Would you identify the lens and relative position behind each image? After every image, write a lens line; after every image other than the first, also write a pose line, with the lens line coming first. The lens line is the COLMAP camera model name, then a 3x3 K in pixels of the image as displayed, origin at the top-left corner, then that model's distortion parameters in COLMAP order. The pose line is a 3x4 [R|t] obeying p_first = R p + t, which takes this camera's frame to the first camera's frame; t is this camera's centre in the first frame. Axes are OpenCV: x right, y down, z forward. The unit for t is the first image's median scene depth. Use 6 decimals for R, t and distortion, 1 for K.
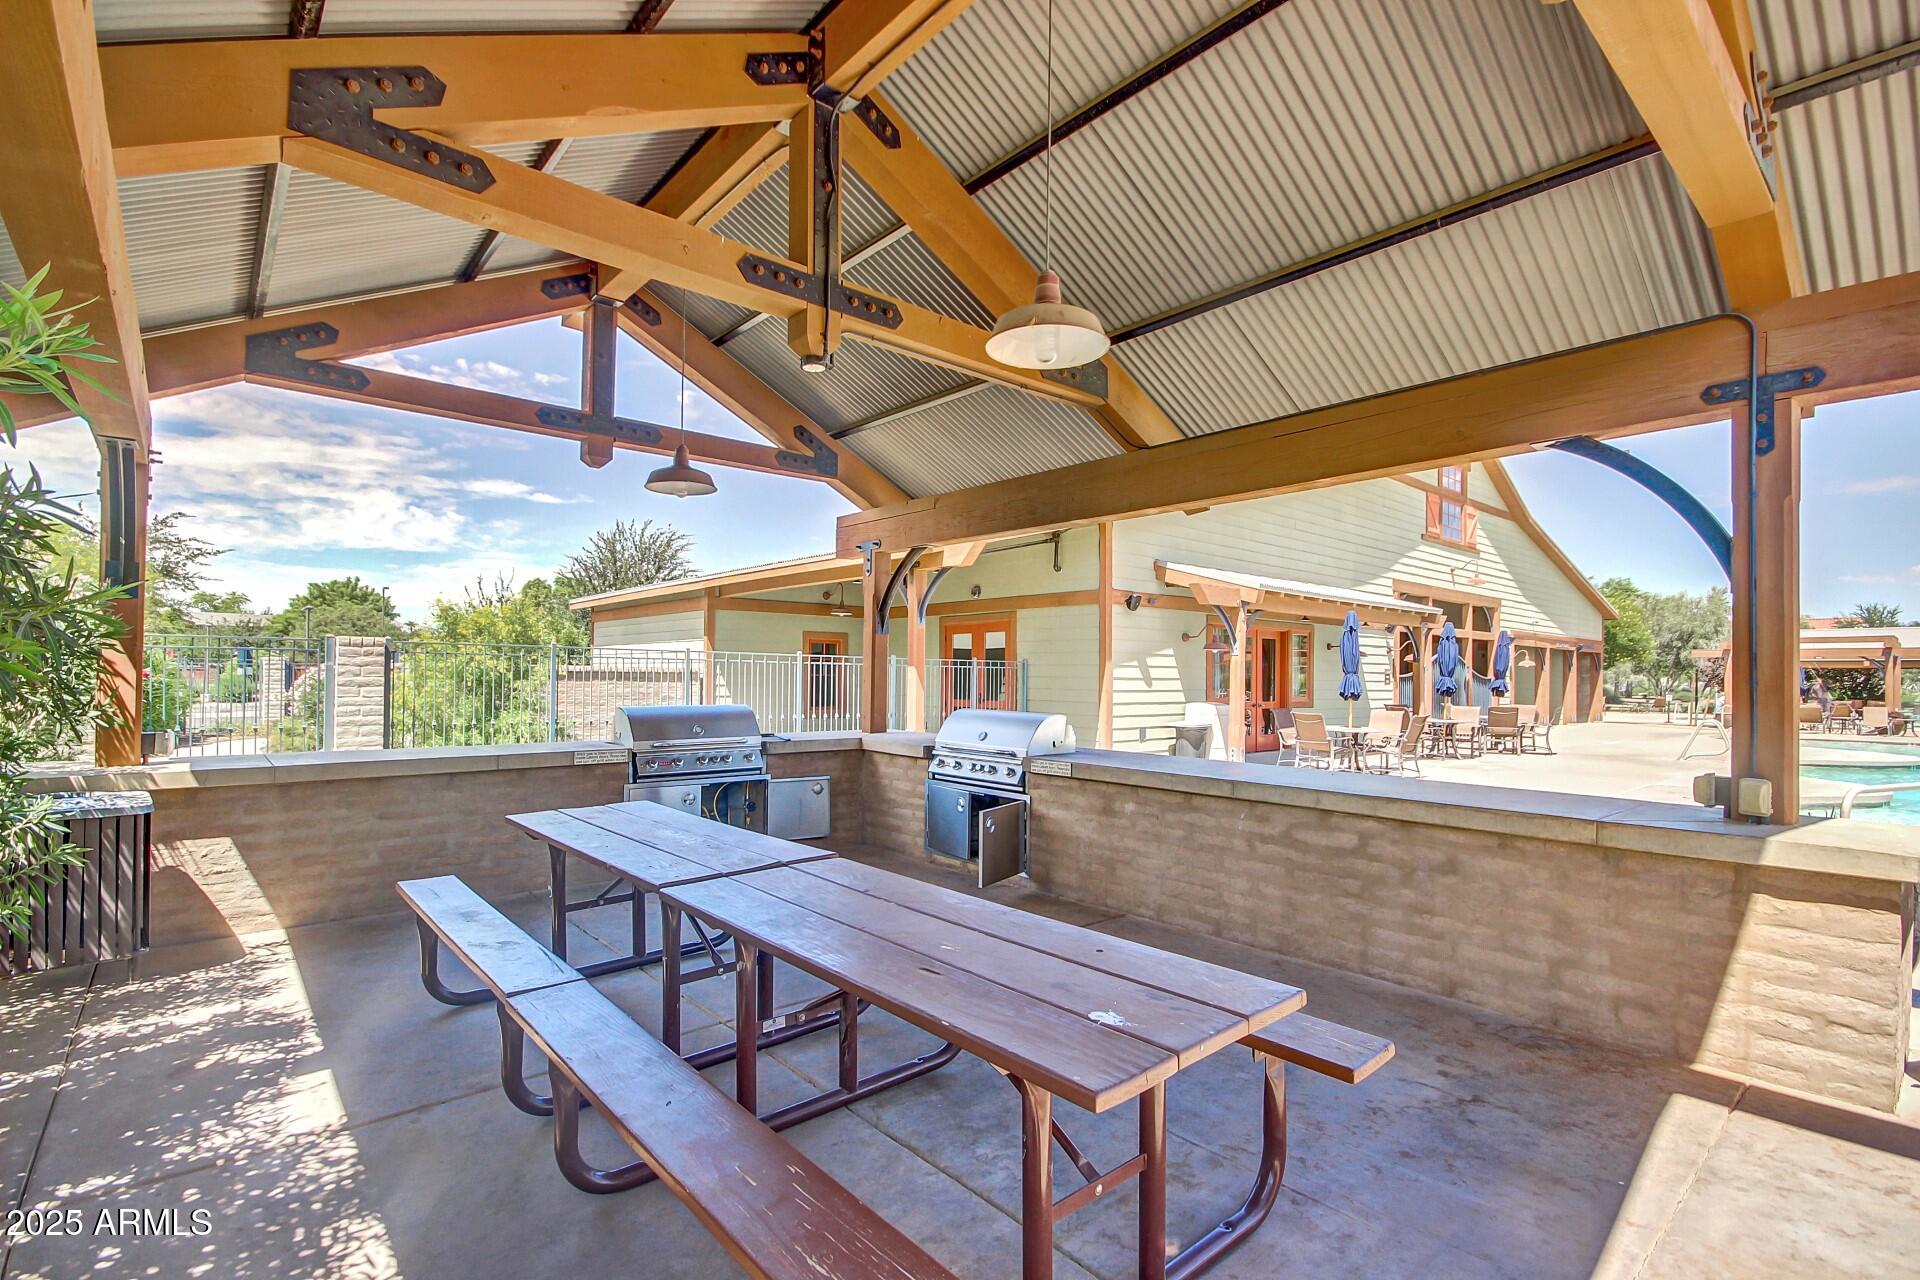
lens RADIAL K [[908.3, 0, 962.2], [0, 908.3, 671.0], [0, 0, 1]] dist [0.023791, -0.019187]
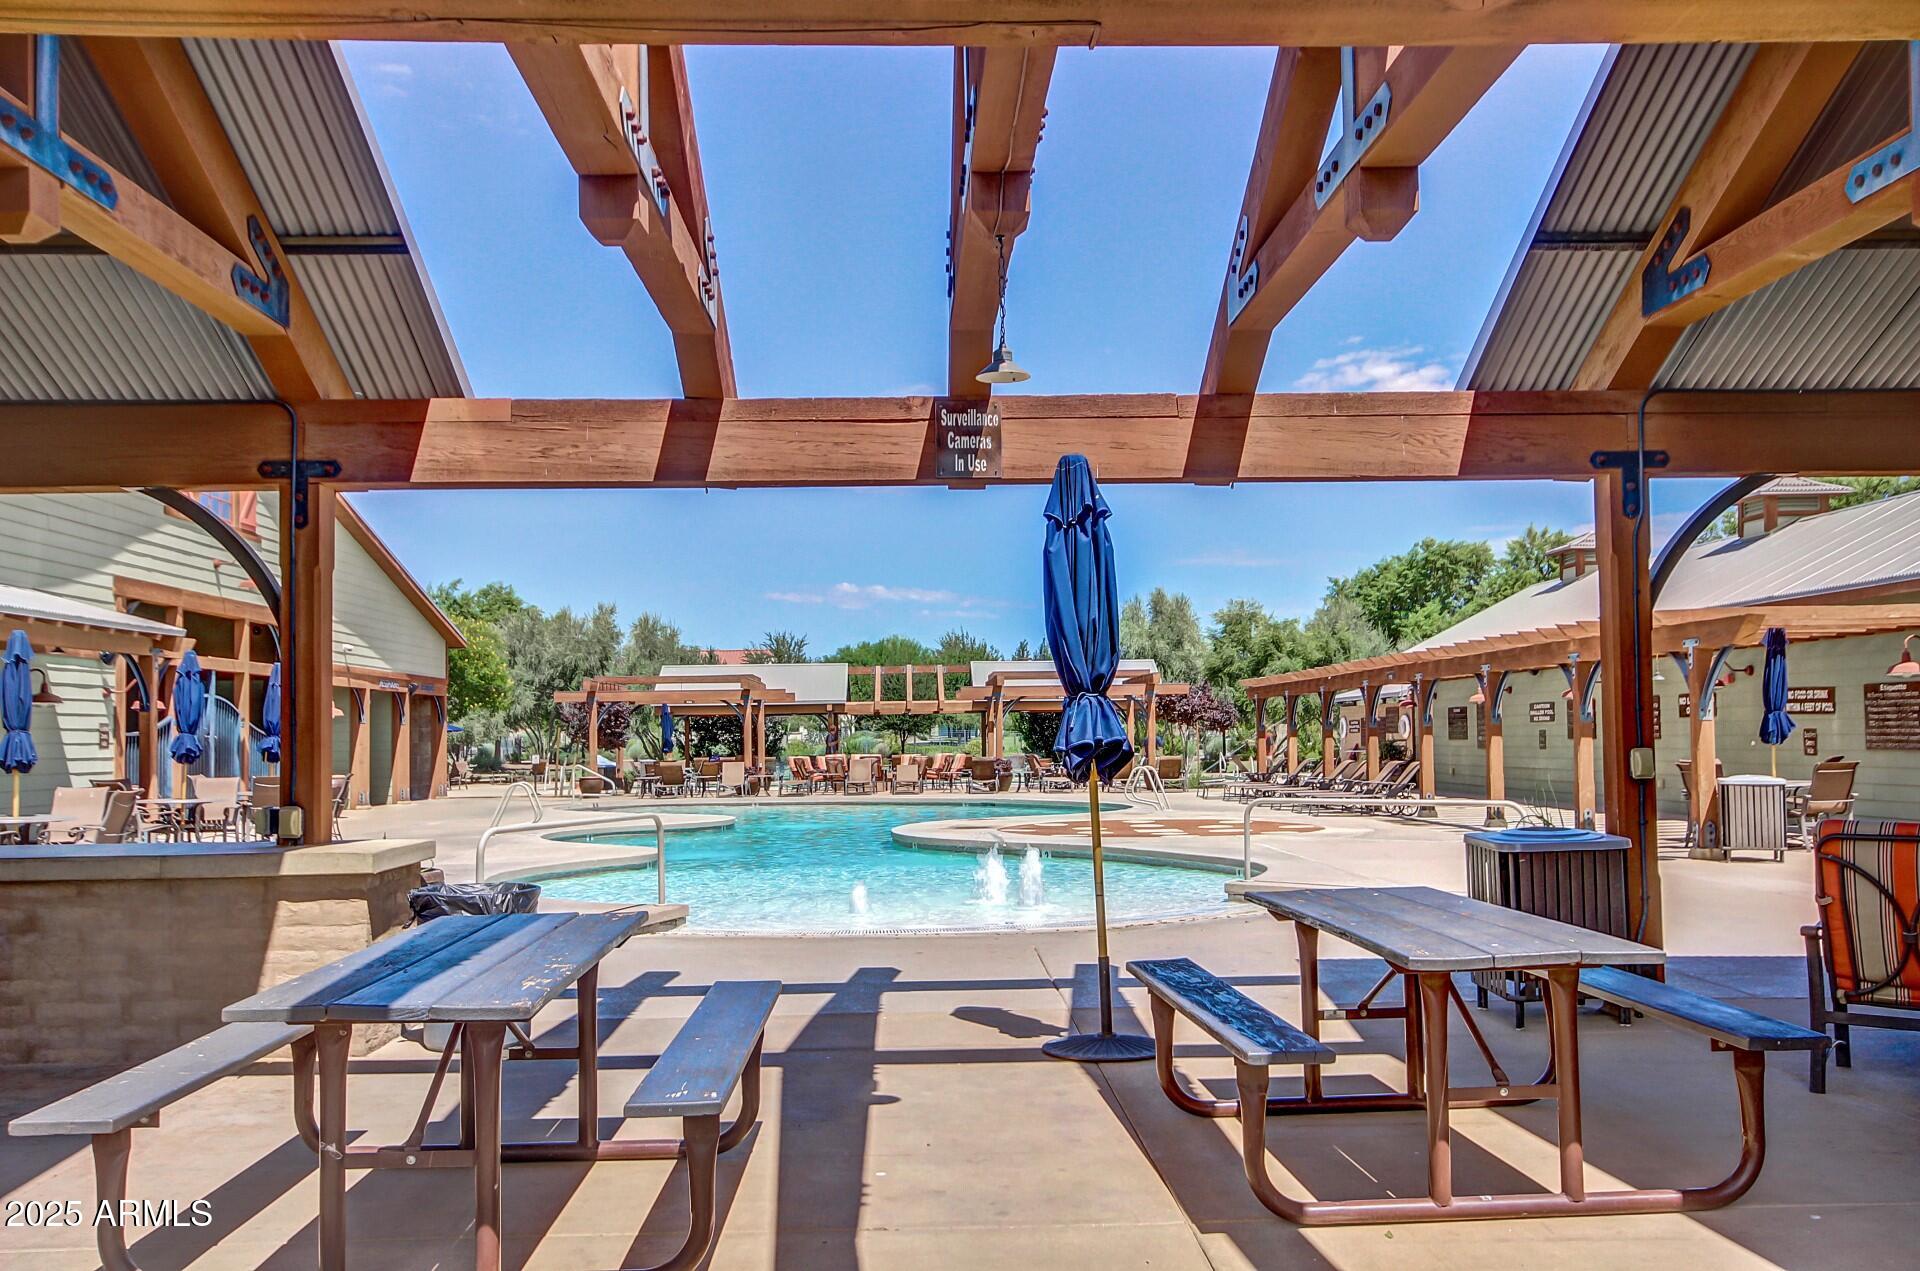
lens RADIAL K [[1690.4, 0, 964.7], [0, 1690.4, 665.9], [0, 0, 1]] dist [0.029723, 0.015126]
pose [[0.640338, 0.012803, 0.767986, -0.061063], [0.016056, 0.999419, -0.030049, 0.004300], [-0.767925, 0.031572, 0.639761, -0.258240]]
